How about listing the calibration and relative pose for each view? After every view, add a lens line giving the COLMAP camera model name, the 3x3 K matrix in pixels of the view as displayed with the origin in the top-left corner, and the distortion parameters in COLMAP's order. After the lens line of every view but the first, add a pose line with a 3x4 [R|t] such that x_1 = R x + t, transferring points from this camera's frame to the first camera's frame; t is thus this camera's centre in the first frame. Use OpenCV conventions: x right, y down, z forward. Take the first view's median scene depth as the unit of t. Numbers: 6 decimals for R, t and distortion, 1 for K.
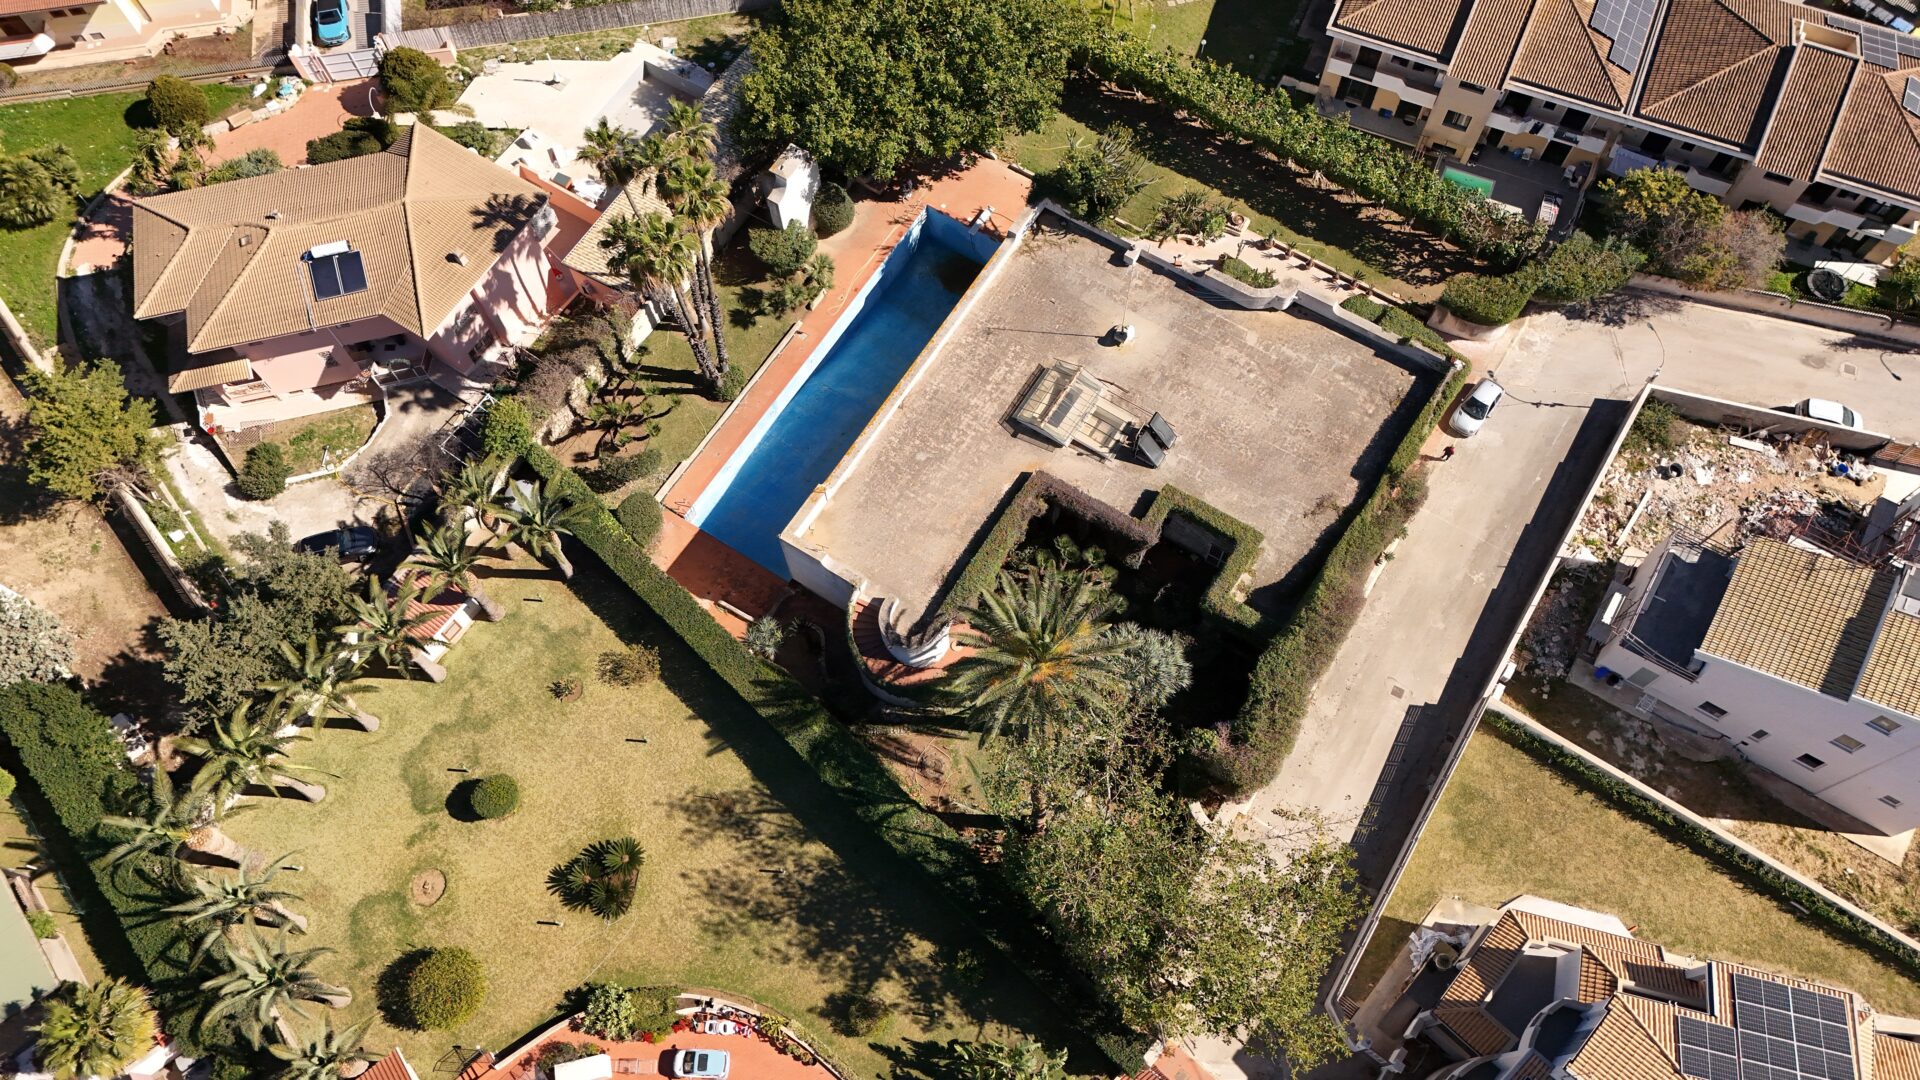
lens RADIAL K [[1412.7, 0, 964.8], [0, 1412.7, 543.5], [0, 0, 1]] dist [0.057635, -0.040459]
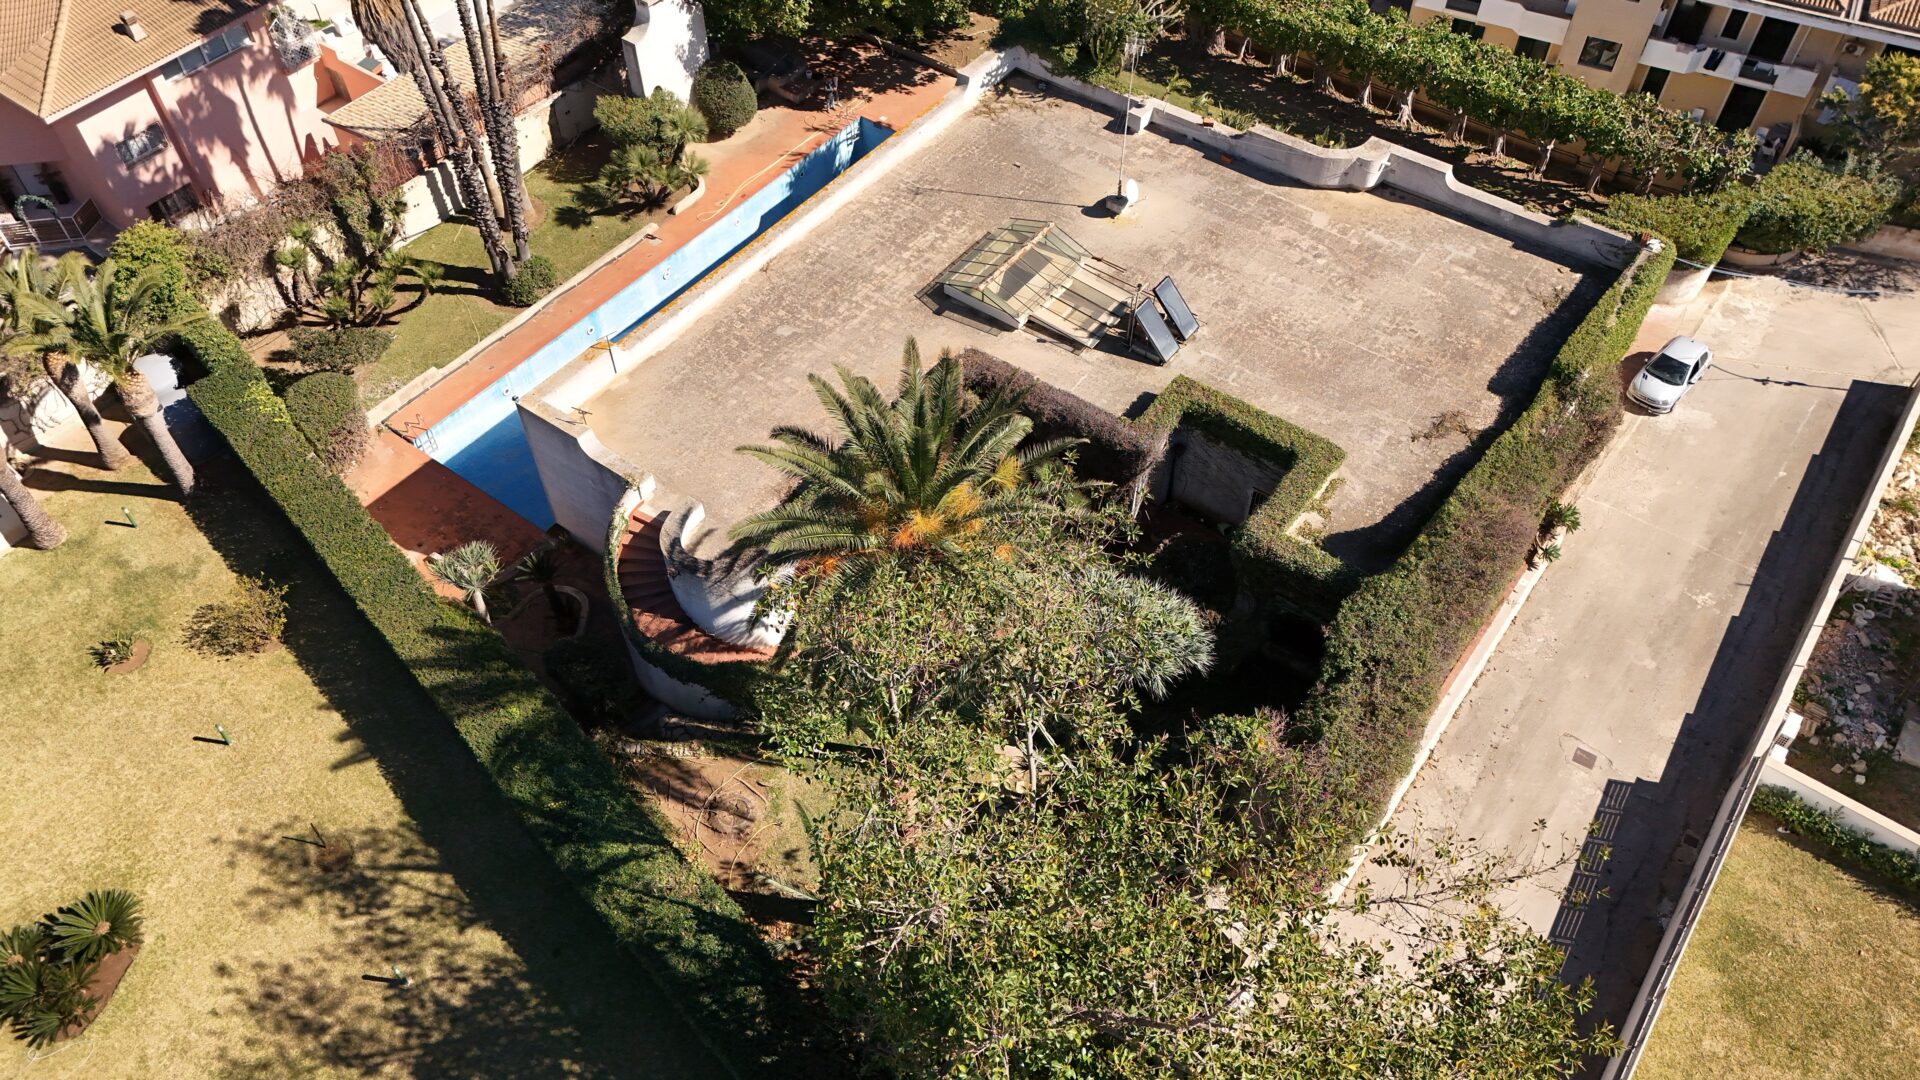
lens RADIAL K [[1412.7, 0, 962.4], [0, 1412.7, 546.8], [0, 0, 1]] dist [0.057635, -0.040459]
pose [[0.997497, 0.061616, -0.034674, 0.073302], [-0.068842, 0.958194, -0.277715, 0.194174], [0.016113, 0.279407, 0.960038, 0.425980]]
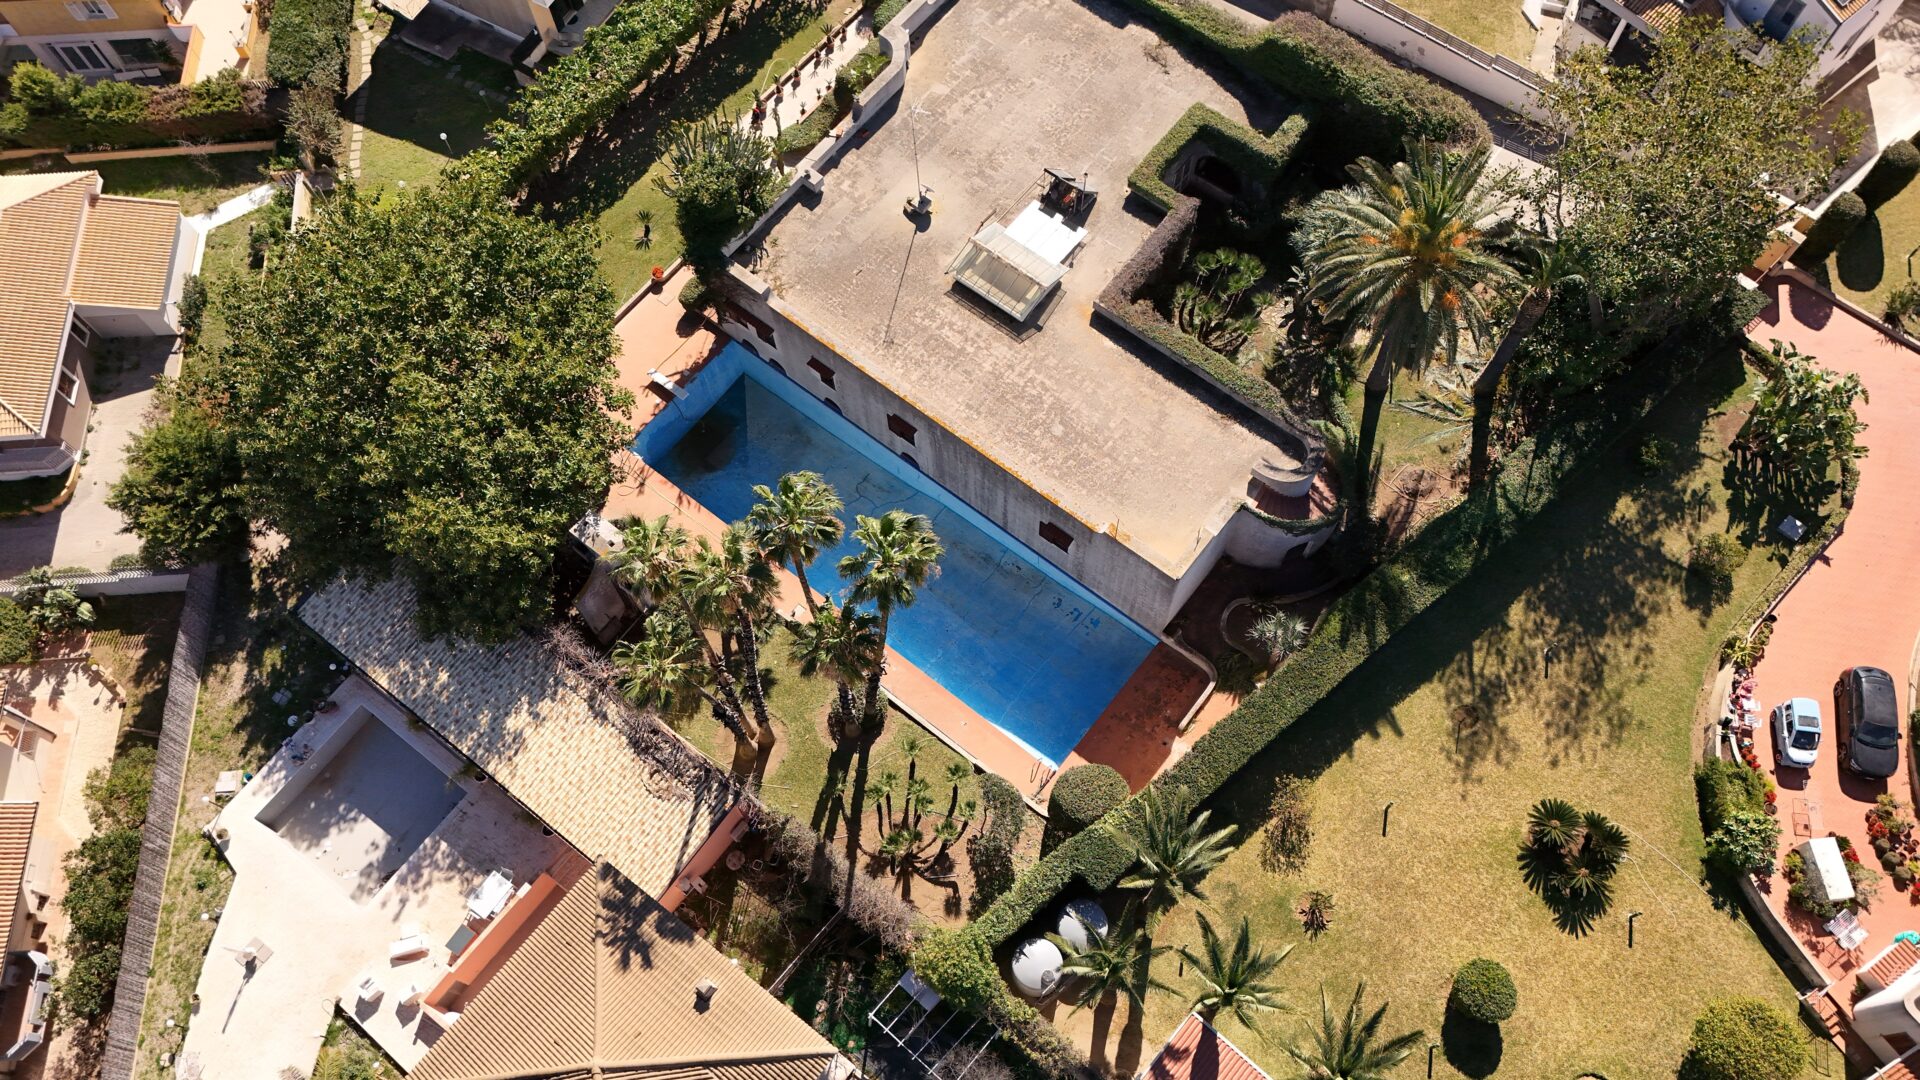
lens RADIAL K [[1412.7, 0, 966.2], [0, 1412.7, 536.8], [0, 0, 1]] dist [0.057635, -0.040459]
pose [[0.106288, -0.898588, 0.425726, -0.429732], [0.916778, 0.254337, 0.307947, -0.338106], [-0.384995, 0.357565, 0.850839, 0.352175]]
